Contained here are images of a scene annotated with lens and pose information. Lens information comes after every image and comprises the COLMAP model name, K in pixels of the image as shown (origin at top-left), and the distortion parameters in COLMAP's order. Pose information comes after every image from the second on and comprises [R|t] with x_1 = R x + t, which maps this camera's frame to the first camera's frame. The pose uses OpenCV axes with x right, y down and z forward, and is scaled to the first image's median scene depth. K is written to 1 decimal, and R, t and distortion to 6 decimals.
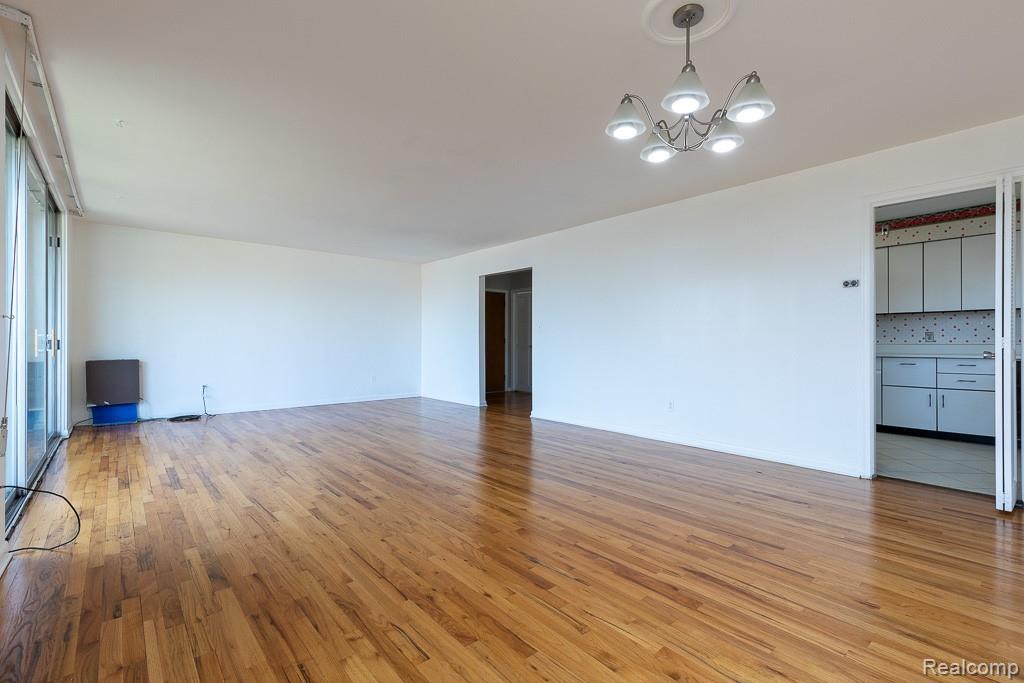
lens RADIAL K [[467.5, 0, 512.3], [0, 467.5, 340.2], [0, 0, 1]] dist [0.003227, 0.000134]
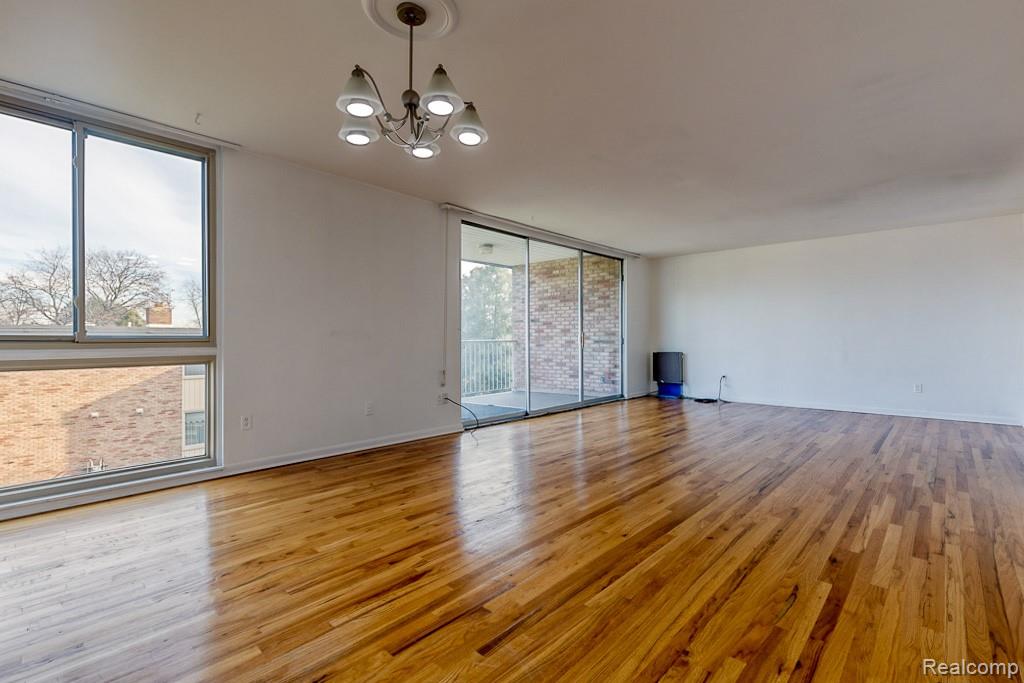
lens RADIAL K [[467.5, 0, 521.0], [0, 467.5, 342.4], [0, 0, 1]] dist [0.003227, 0.000134]
pose [[0.127172, 0.004226, -0.991872, 0.935368], [0.005771, 0.999971, 0.005001, 0.008980], [0.991864, -0.006360, 0.127144, 0.742990]]
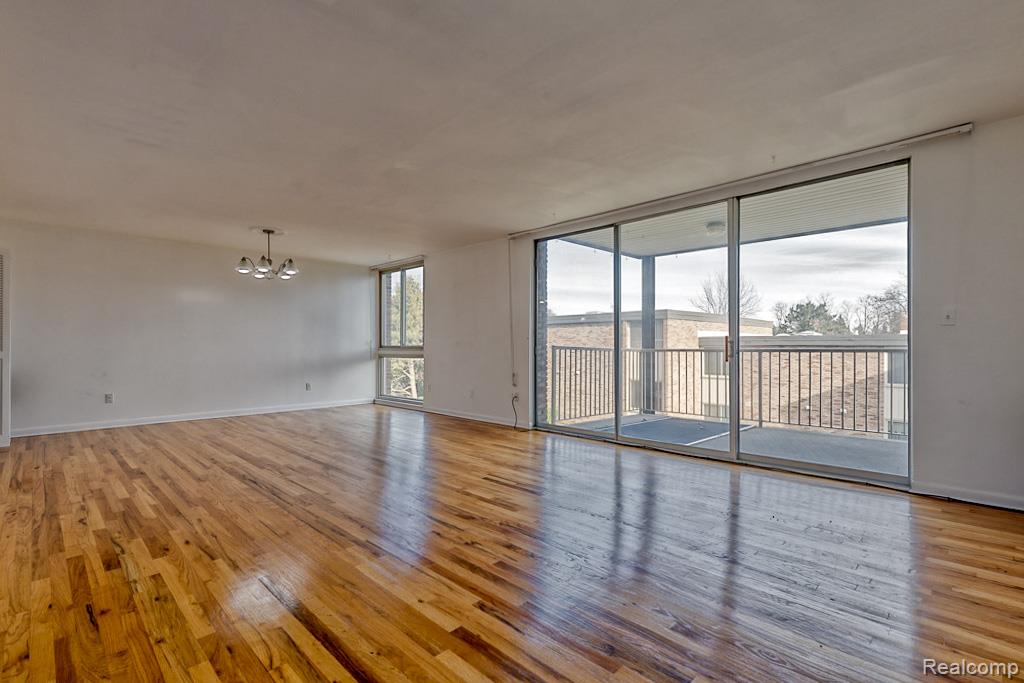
lens RADIAL K [[467.5, 0, 517.1], [0, 467.5, 346.1], [0, 0, 1]] dist [0.003227, 0.000134]
pose [[-0.995604, 0.000891, -0.093655, -0.564231], [0.001871, 0.999944, -0.010378, 0.024093], [0.093640, -0.010508, -0.995551, 2.611546]]
